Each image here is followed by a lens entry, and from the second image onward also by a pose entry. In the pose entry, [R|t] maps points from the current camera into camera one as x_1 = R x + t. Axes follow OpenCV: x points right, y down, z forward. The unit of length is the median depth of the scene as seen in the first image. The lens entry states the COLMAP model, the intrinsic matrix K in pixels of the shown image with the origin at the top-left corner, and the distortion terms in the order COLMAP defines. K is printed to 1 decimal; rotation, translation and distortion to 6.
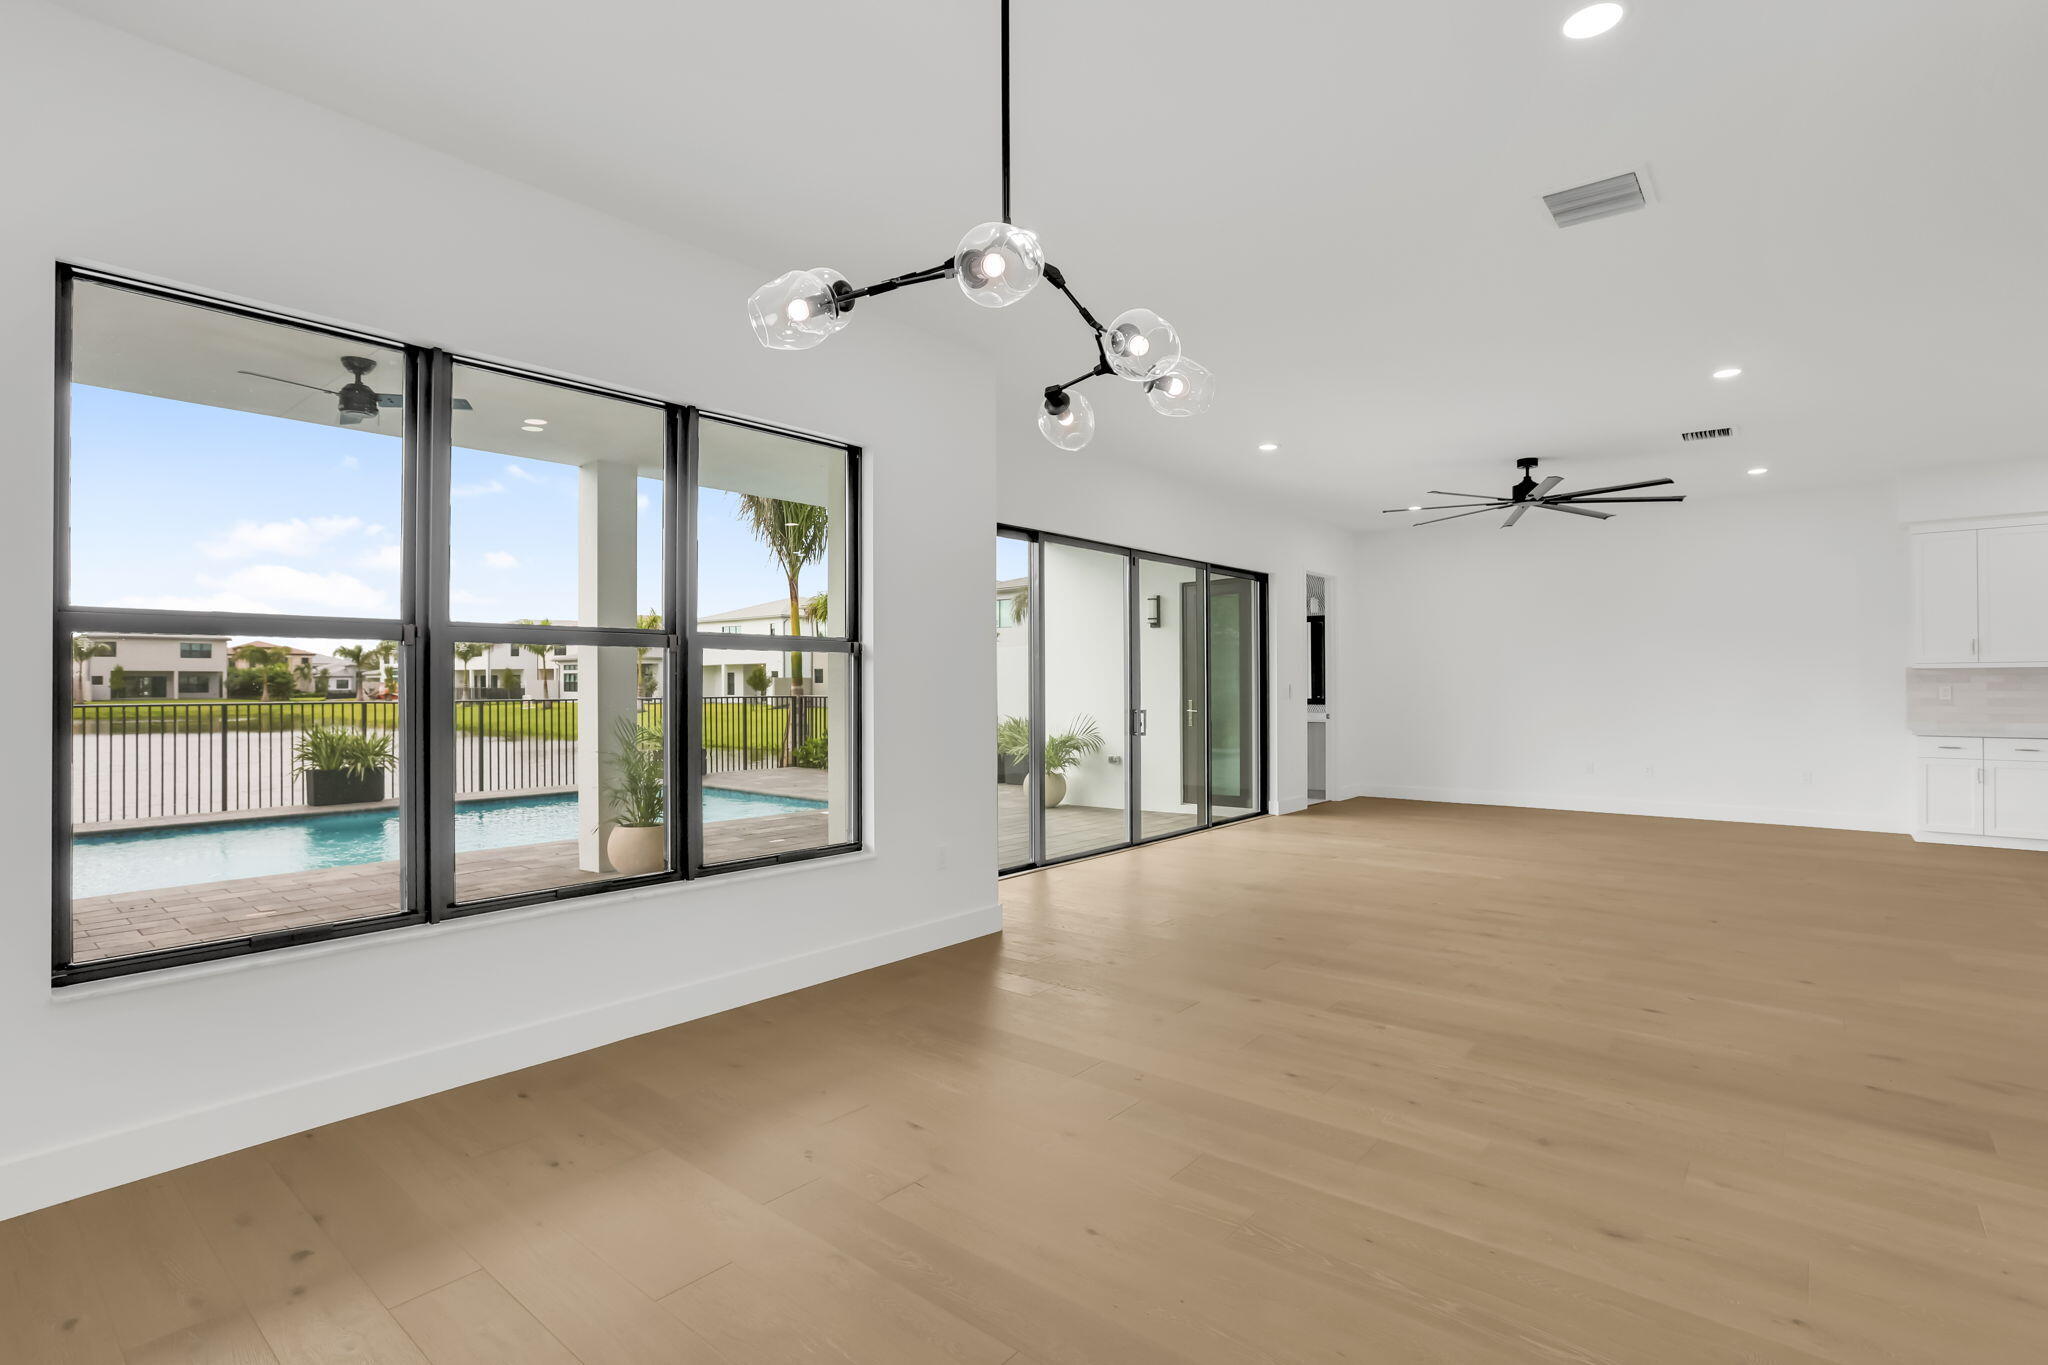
lens RADIAL K [[974.6, 0, 1006.4], [0, 974.6, 682.7], [0, 0, 1]] dist [-0.069728, 0.028590]
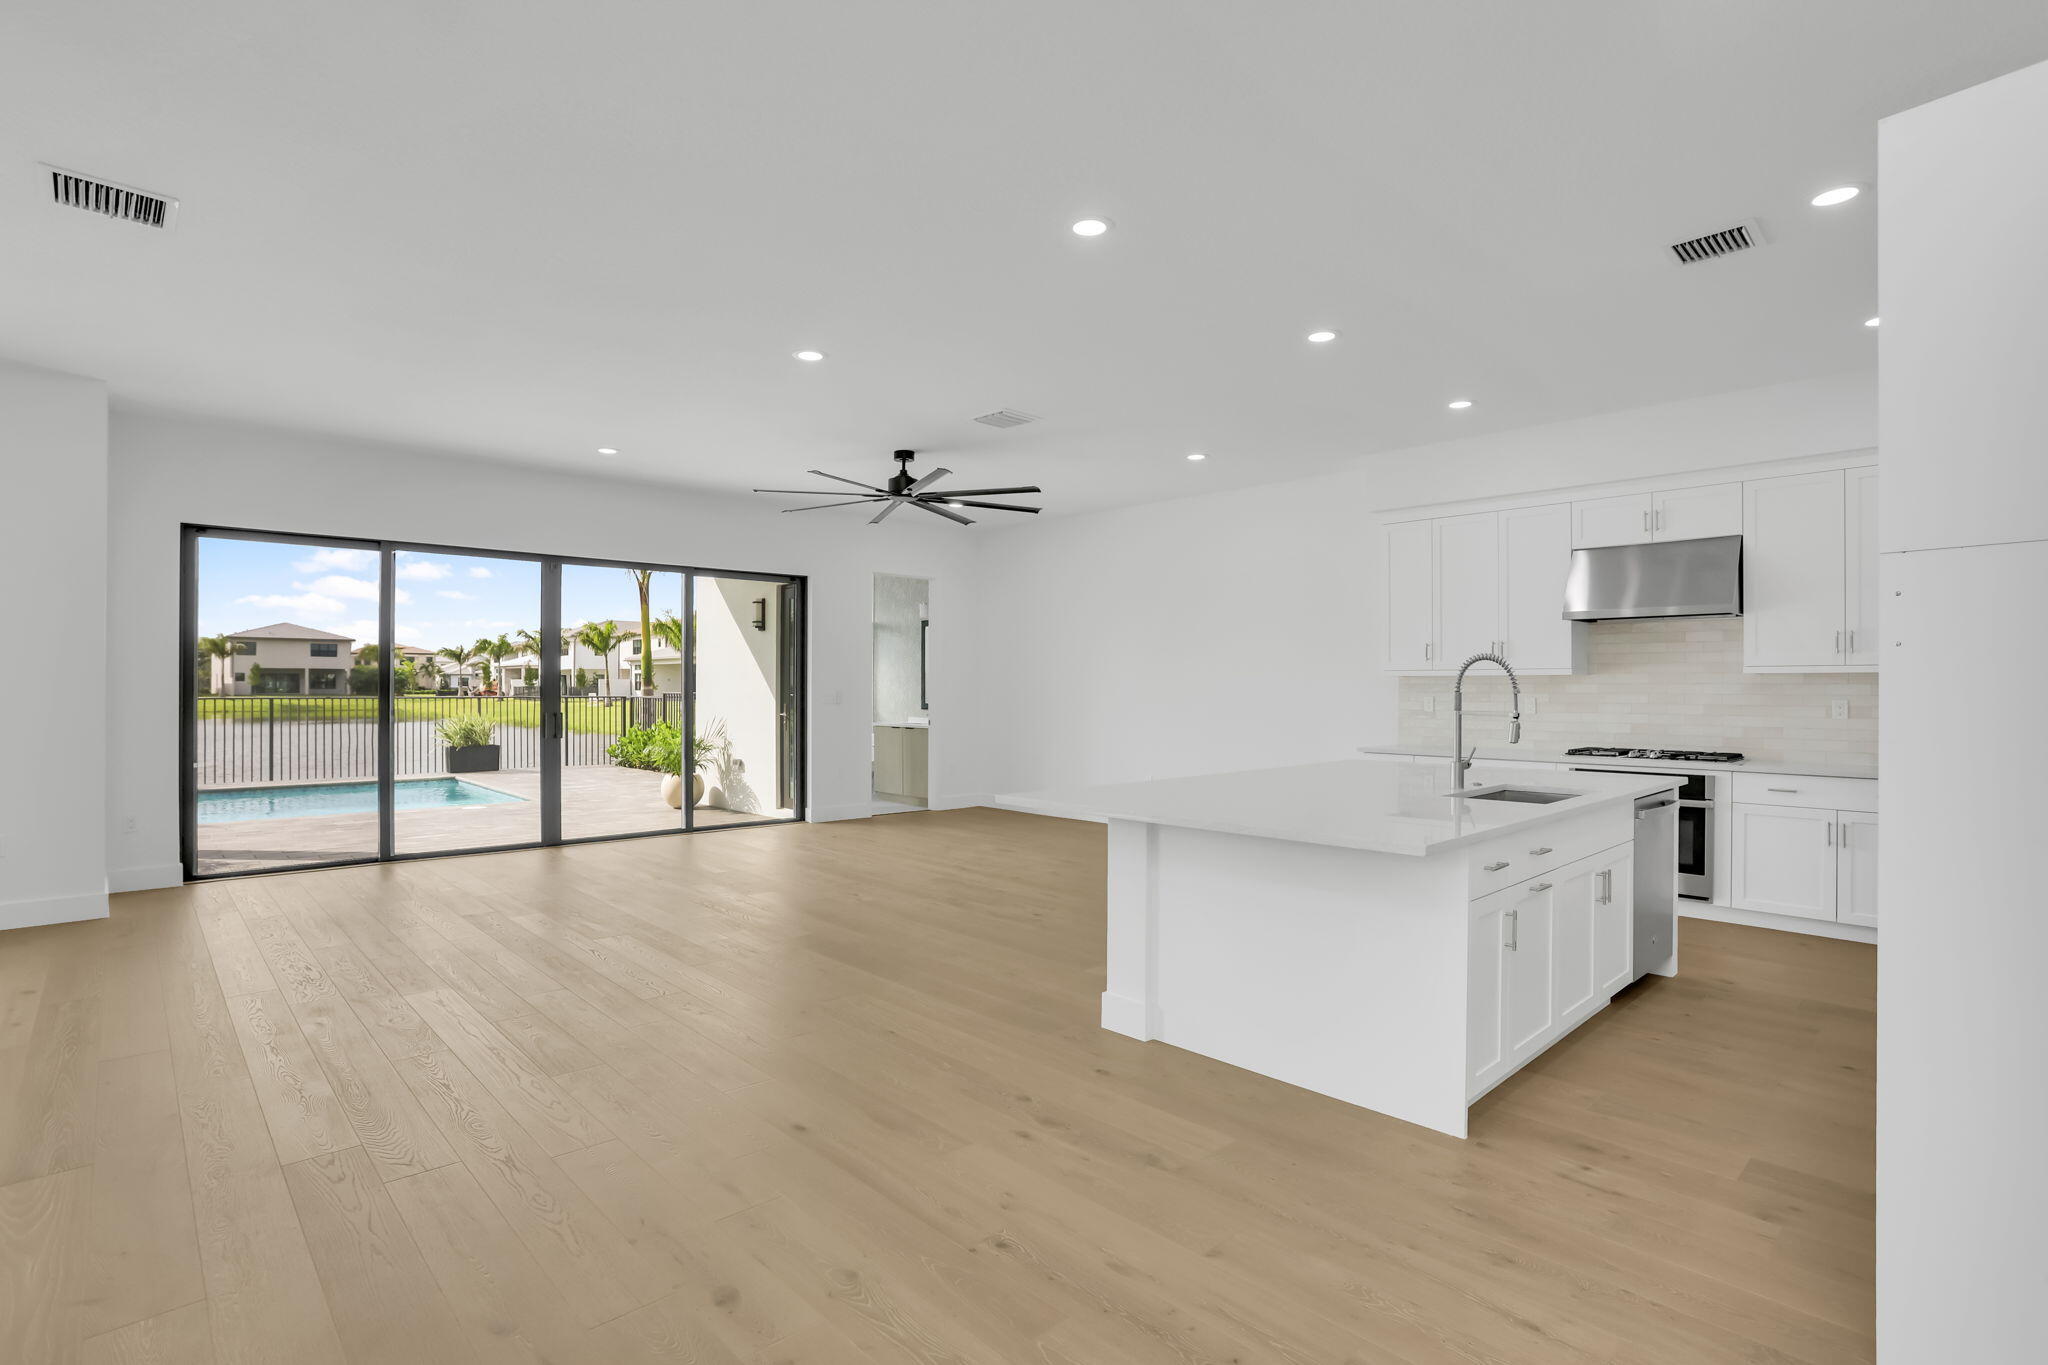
lens RADIAL K [[974.6, 0, 1006.4], [0, 974.6, 682.7], [0, 0, 1]] dist [-0.069728, 0.028590]
pose [[0.992846, 0.006773, -0.119213, 0.219846], [-0.006981, 0.999975, -0.001328, -0.001708], [0.119201, 0.002151, 0.992868, 0.017927]]
